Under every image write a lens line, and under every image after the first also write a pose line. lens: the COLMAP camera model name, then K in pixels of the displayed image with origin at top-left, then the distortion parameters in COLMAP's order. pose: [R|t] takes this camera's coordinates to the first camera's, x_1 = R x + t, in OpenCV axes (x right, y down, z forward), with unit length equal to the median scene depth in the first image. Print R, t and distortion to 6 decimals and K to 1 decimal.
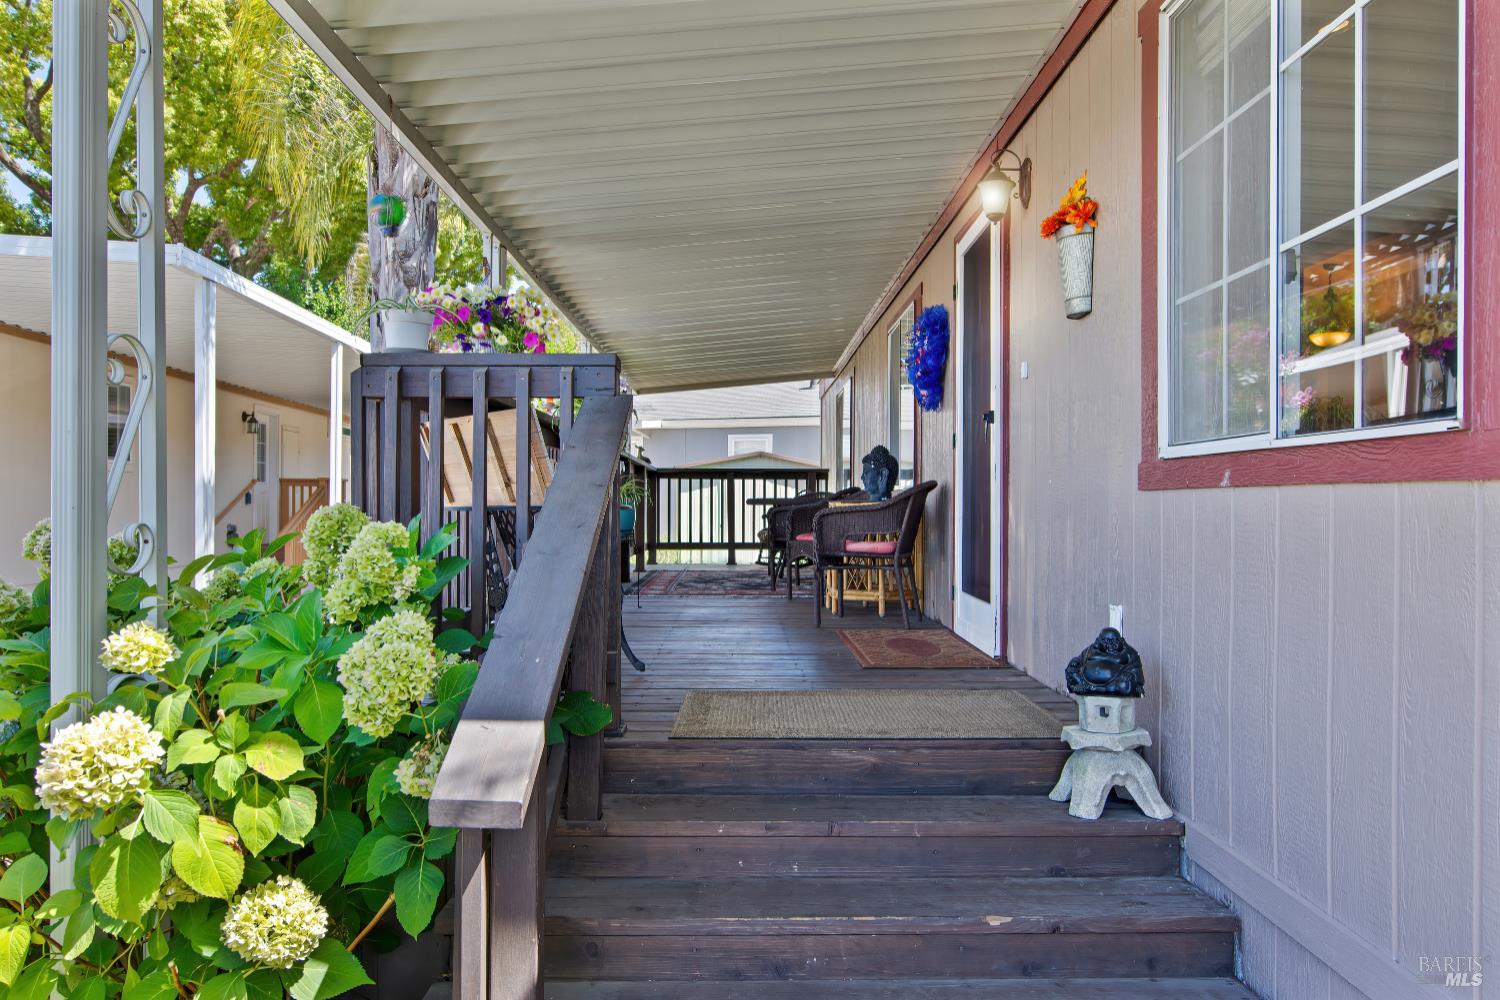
lens RADIAL K [[1042.9, 0, 751.1], [0, 1042.9, 499.6], [0, 0, 1]] dist [0.002803, 0.002371]
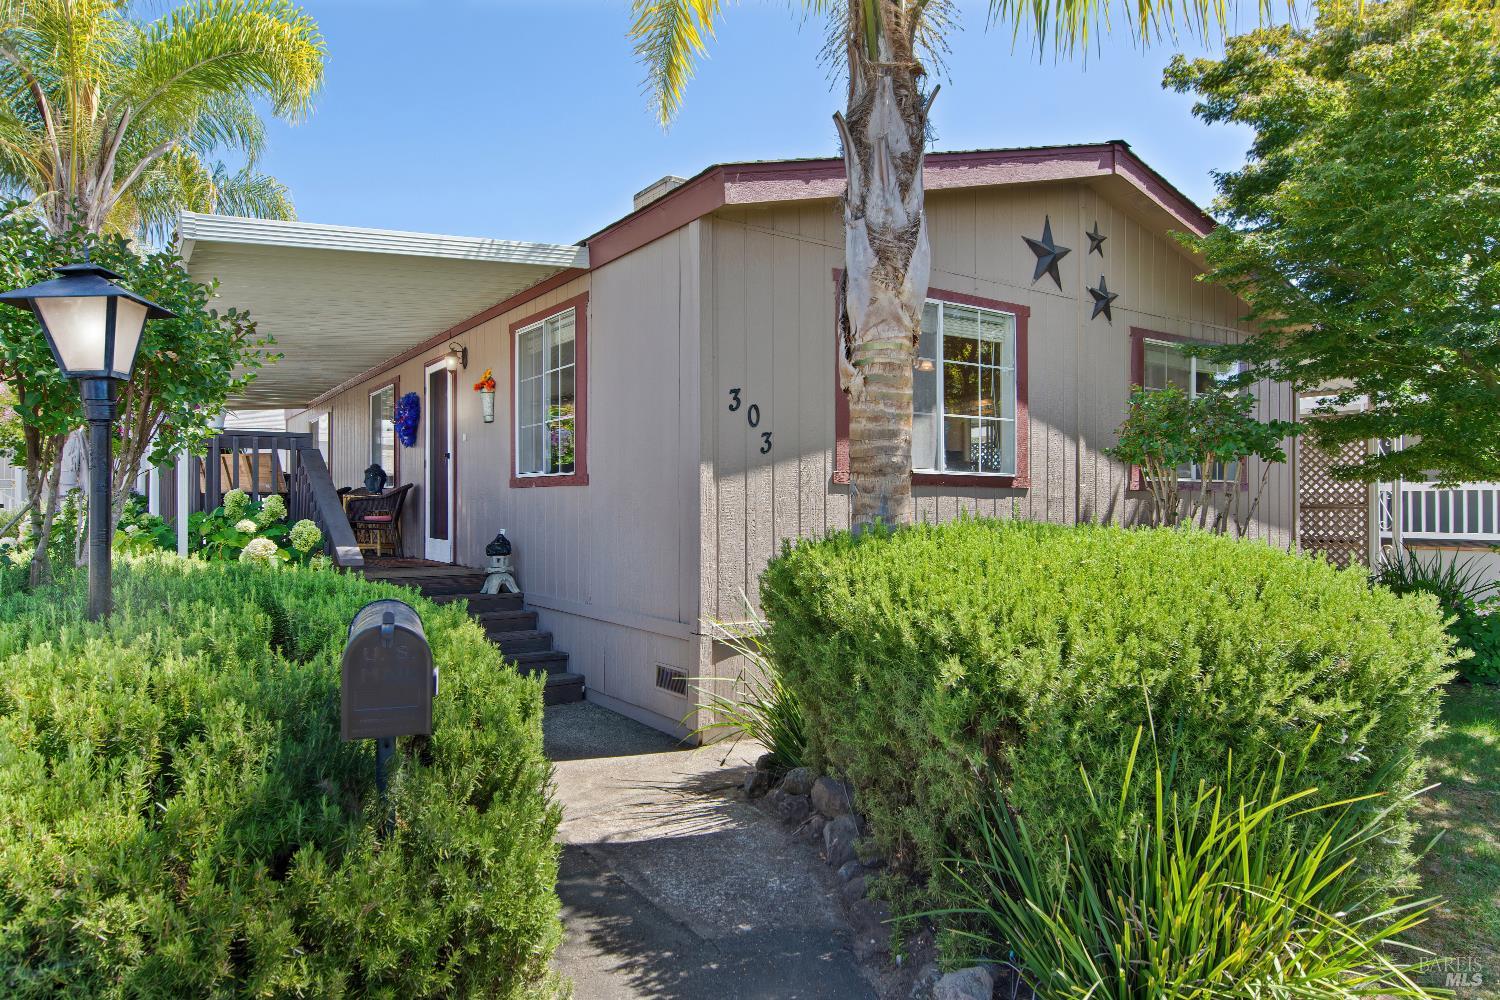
lens RADIAL K [[935.6, 0, 751.0], [0, 935.6, 498.3], [0, 0, 1]] dist [0.003594, -0.002991]
pose [[0.828091, -0.001561, 0.560591, -0.388763], [0.002078, 0.999998, -0.000285, 0.015413], [-0.560590, 0.001401, 0.828093, -1.117663]]
